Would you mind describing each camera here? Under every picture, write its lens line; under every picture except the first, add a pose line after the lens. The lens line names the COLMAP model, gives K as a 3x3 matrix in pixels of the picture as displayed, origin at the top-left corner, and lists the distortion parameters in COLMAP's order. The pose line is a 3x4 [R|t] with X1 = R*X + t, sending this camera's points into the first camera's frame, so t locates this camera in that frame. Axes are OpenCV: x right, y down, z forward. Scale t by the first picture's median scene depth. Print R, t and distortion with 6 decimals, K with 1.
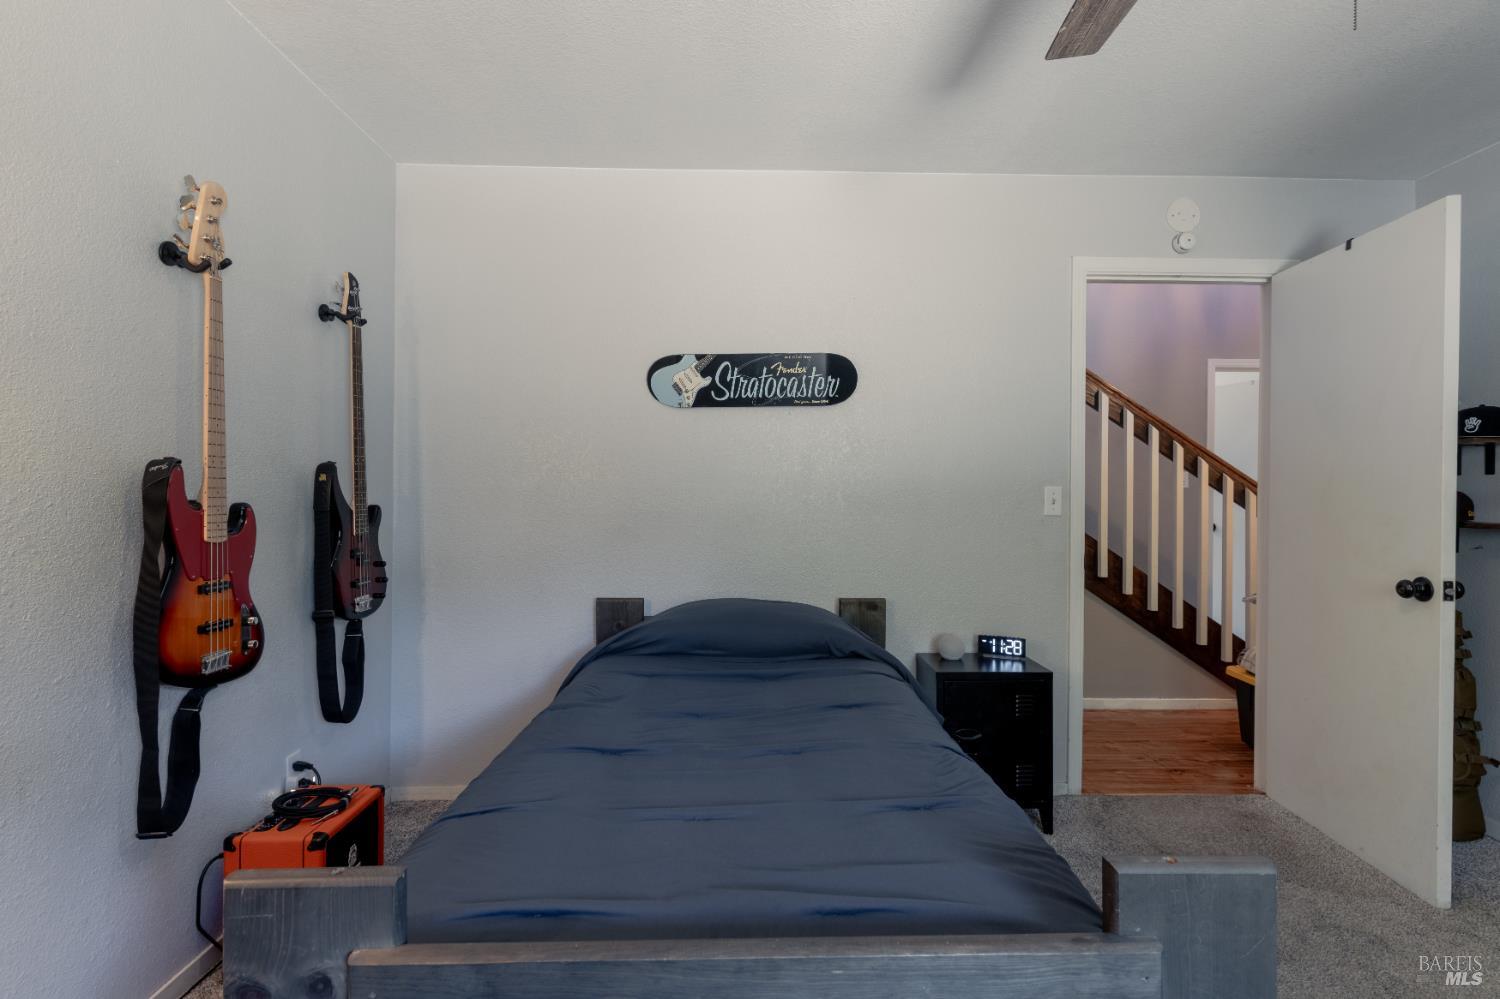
lens RADIAL K [[708.2, 0, 748.9], [0, 708.2, 497.3], [0, 0, 1]] dist [0.001279, 0.000399]
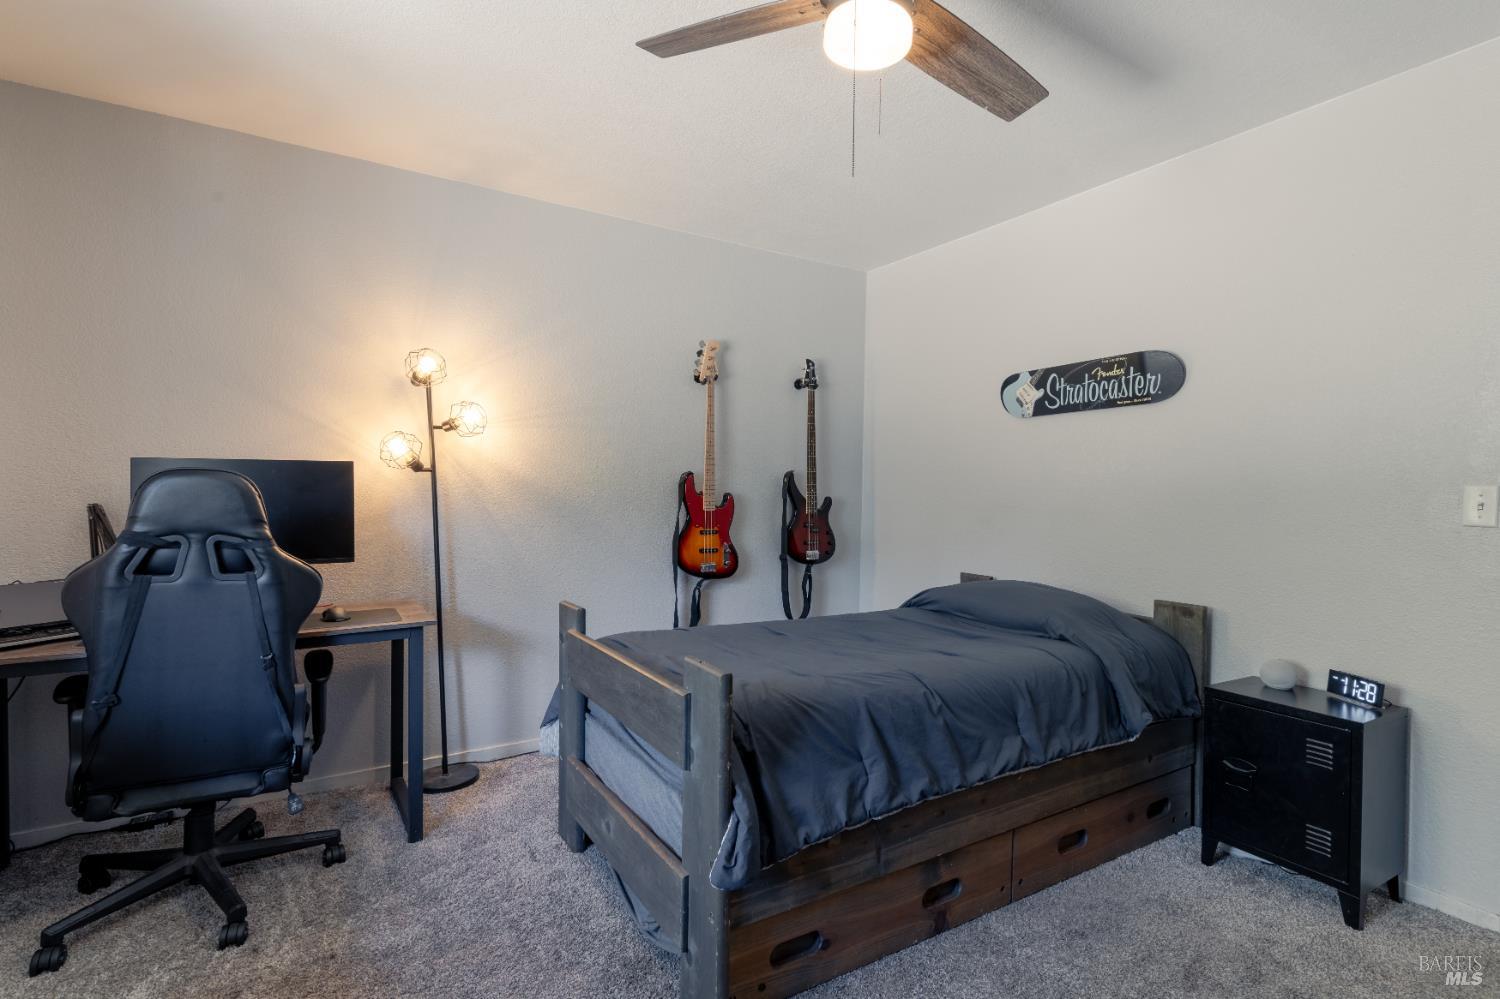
lens RADIAL K [[708.2, 0, 748.9], [0, 708.2, 497.3], [0, 0, 1]] dist [0.001279, 0.000399]
pose [[0.508848, 0.014295, -0.860737, 0.685999], [-0.016378, 0.999842, 0.006923, 0.003907], [0.860700, 0.010575, 0.509002, 0.017536]]
